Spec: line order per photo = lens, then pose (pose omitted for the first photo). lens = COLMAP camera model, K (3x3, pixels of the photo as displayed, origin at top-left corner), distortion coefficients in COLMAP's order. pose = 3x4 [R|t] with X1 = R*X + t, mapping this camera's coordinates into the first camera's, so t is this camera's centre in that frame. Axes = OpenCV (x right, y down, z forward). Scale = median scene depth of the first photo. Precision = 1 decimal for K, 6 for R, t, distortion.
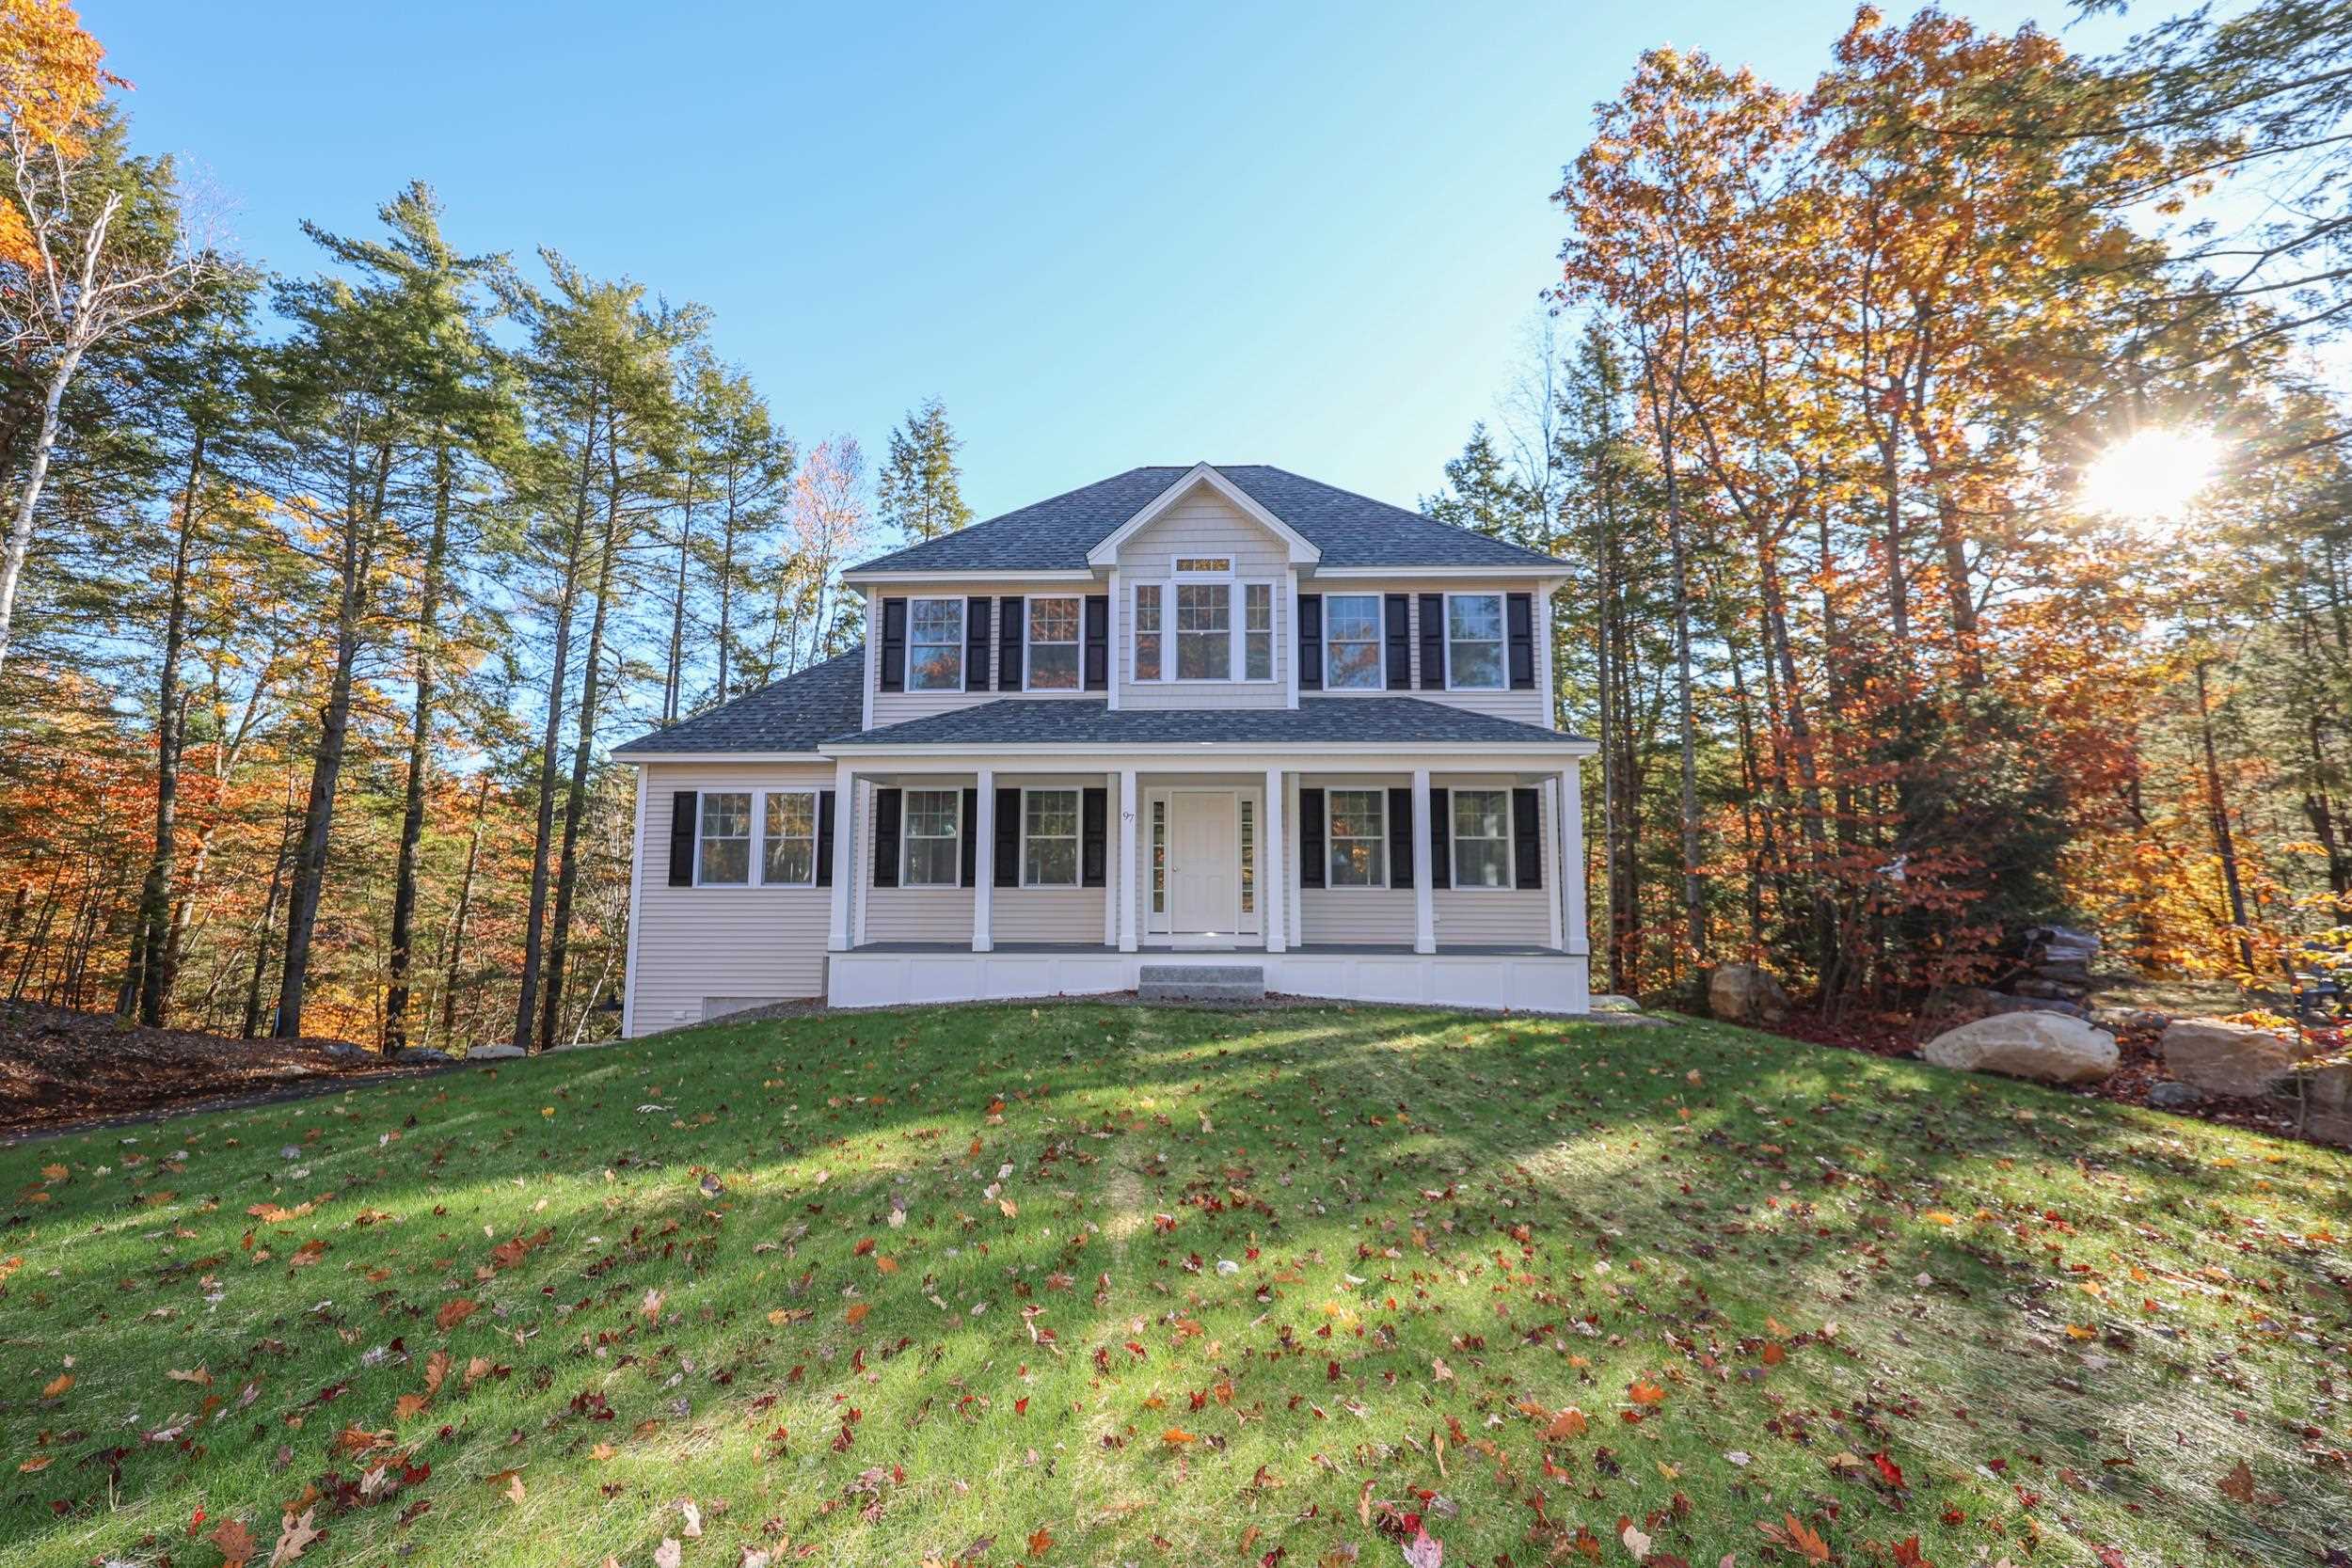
lens RADIAL K [[1005.5, 0, 1177.9], [0, 1005.5, 767.6], [0, 0, 1]] dist [-0.034895, 0.000149]
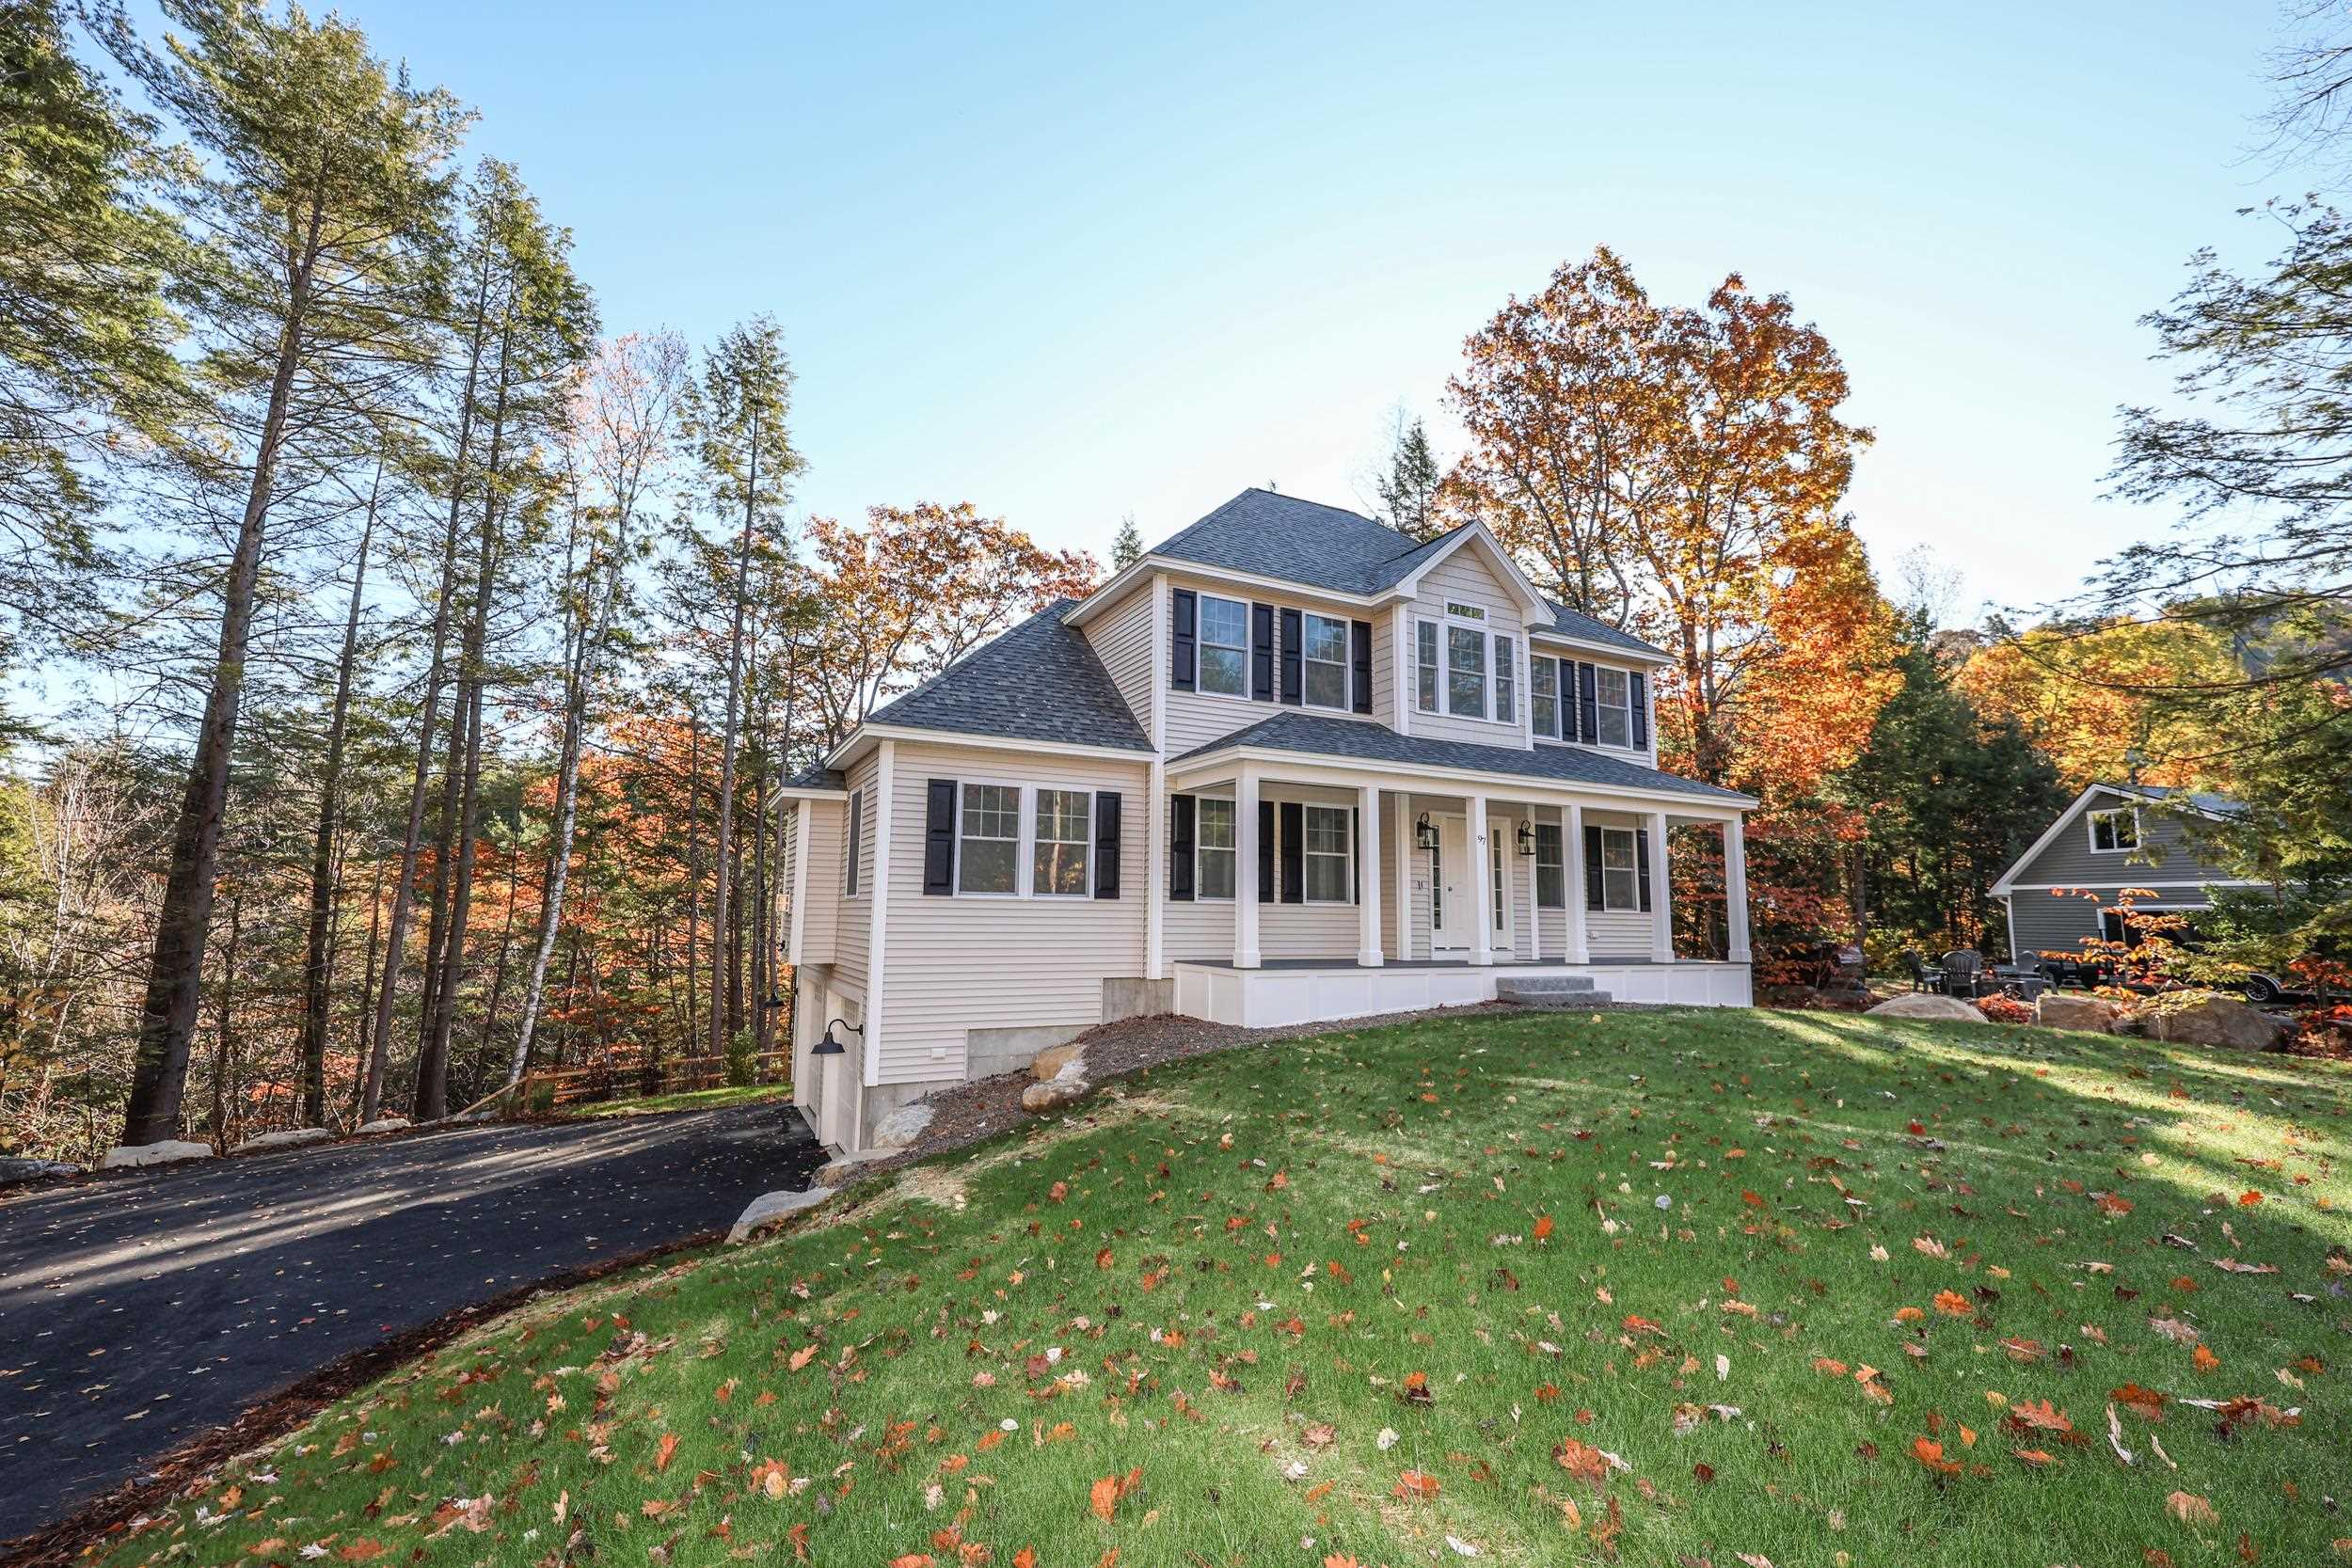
lens RADIAL K [[997.1, 0, 1181.9], [0, 997.1, 782.7], [0, 0, 1]] dist [-0.008931, 0.004121]
pose [[0.872360, 0.075954, 0.482928, -0.728276], [-0.078348, 0.996809, -0.015248, 0.023917], [-0.482546, -0.024534, 0.875527, 0.190020]]
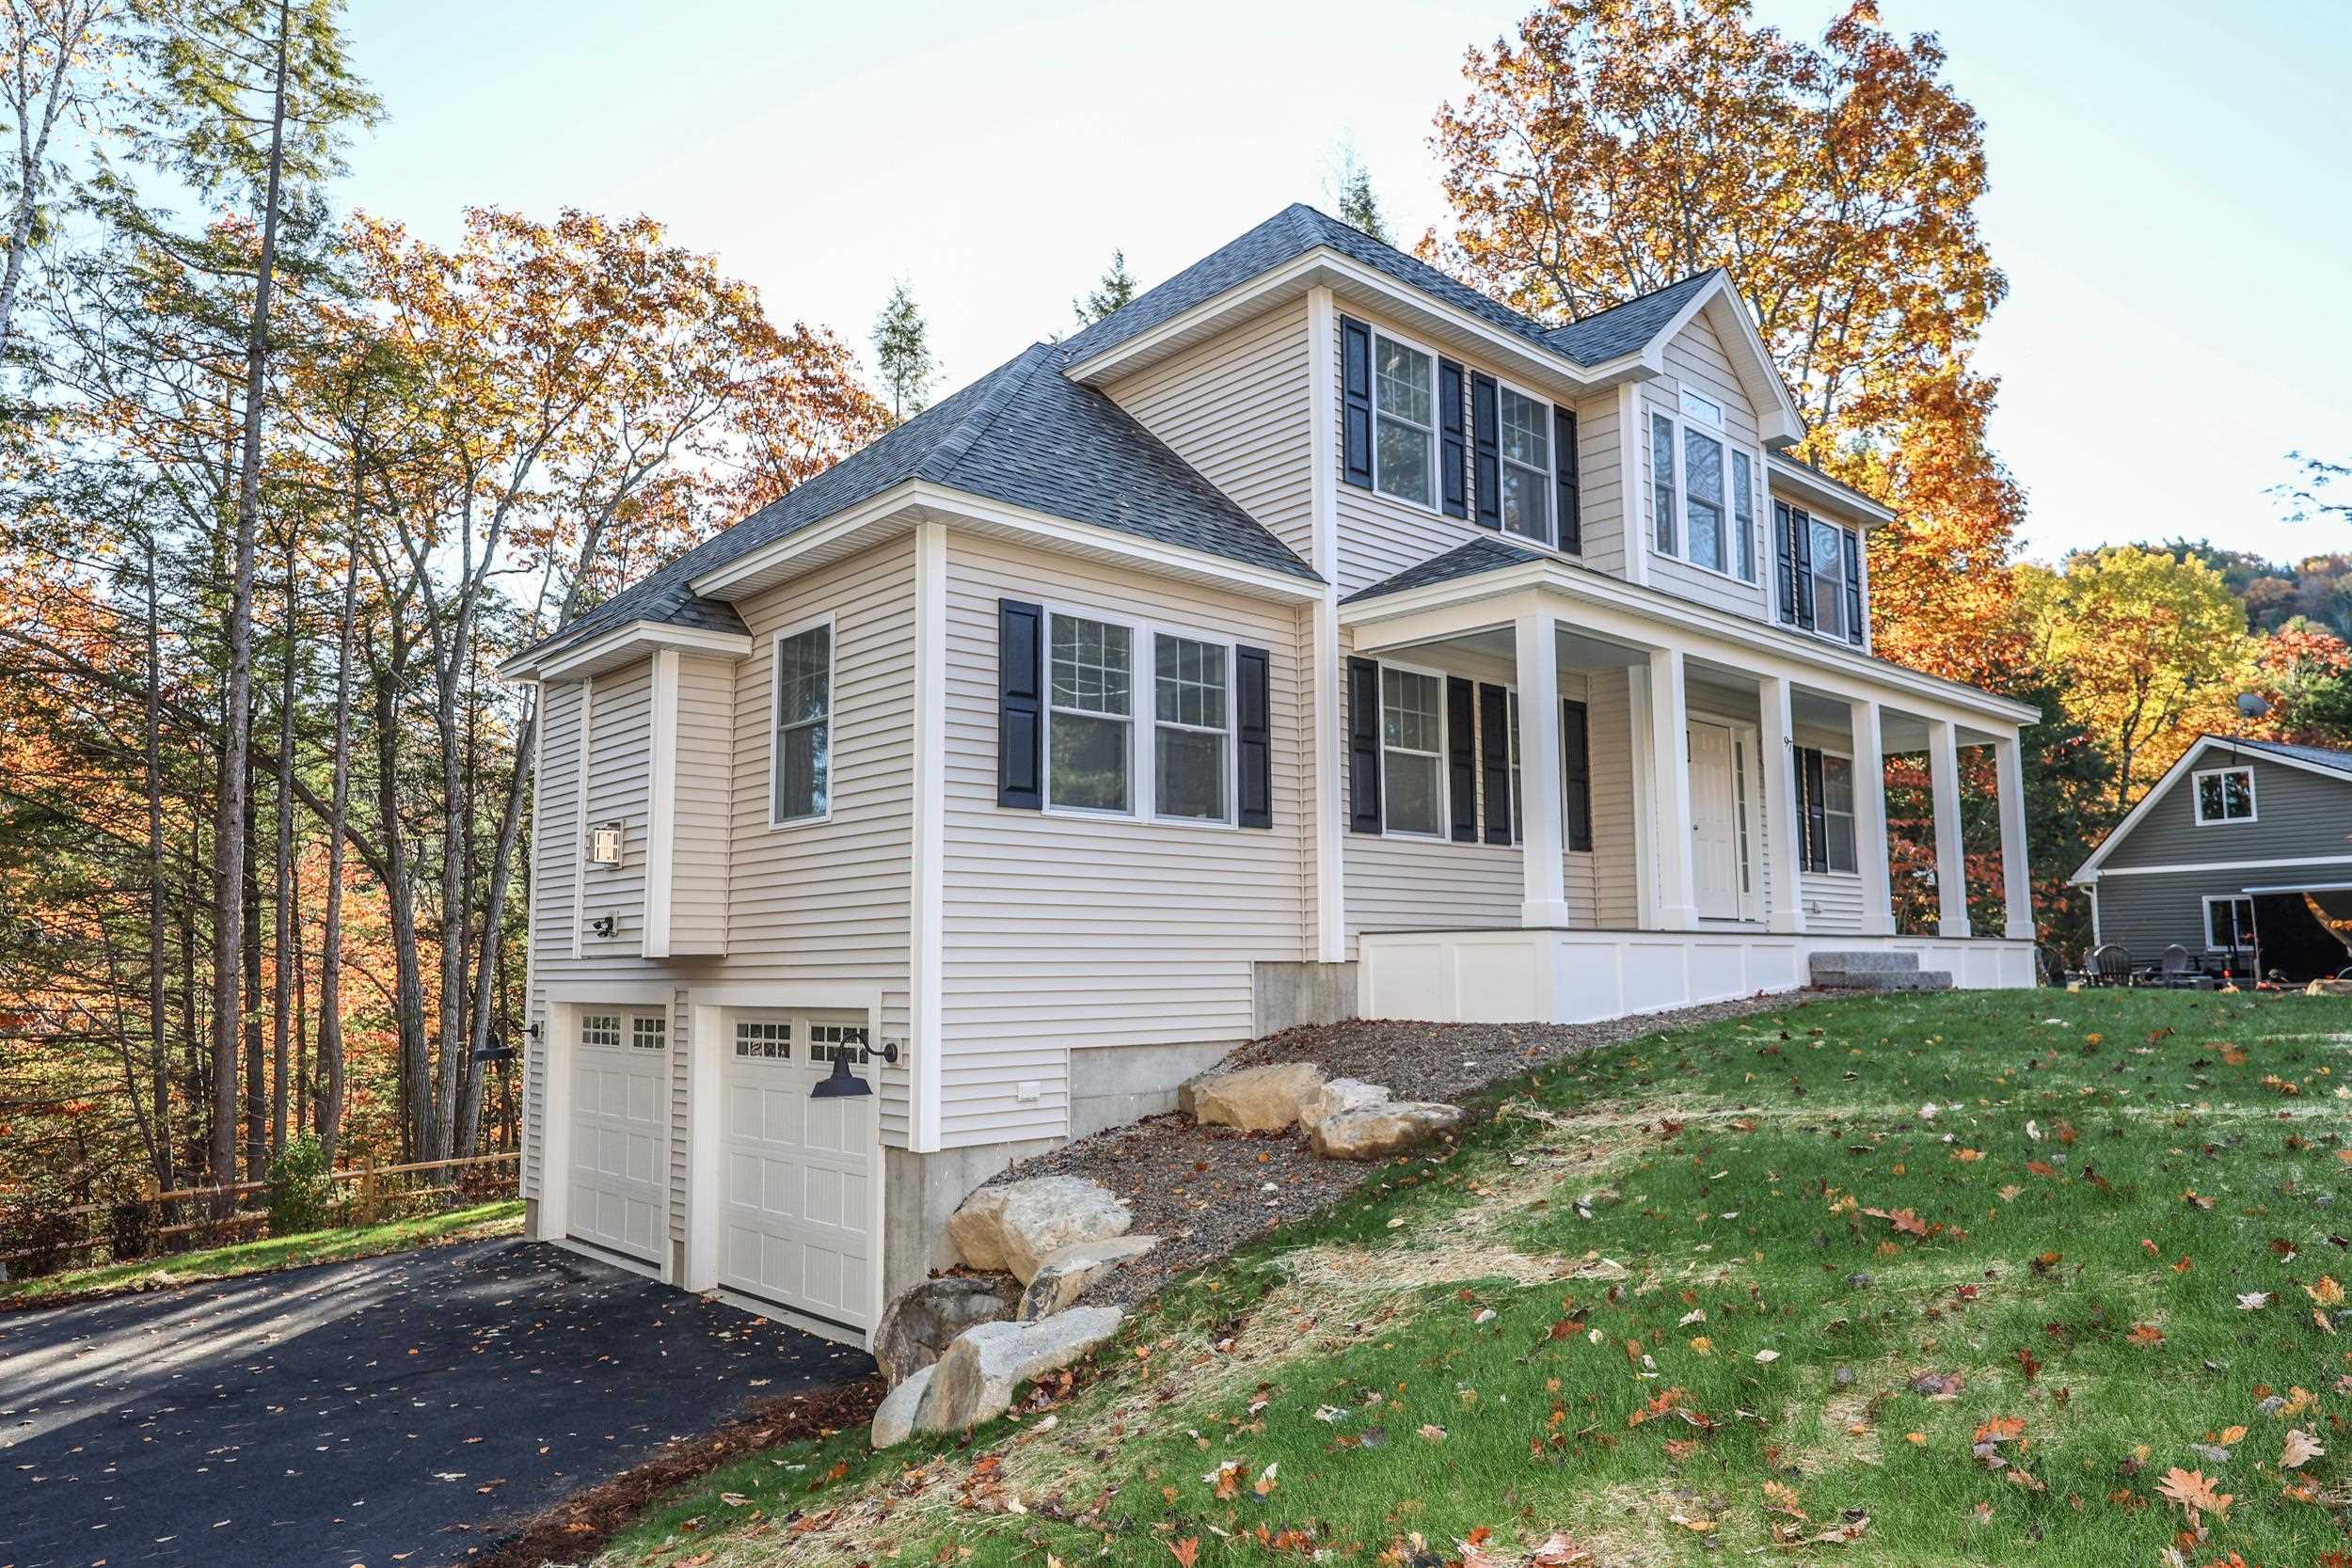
lens RADIAL K [[1507.3, 0, 1205.8], [0, 1507.3, 795.6], [0, 0, 1]] dist [-0.005810, 0.001091]
pose [[0.711125, 0.072923, 0.699273, -0.920946], [-0.087556, 0.996049, -0.014832, 0.116020], [-0.697592, -0.050678, 0.714701, 0.452464]]
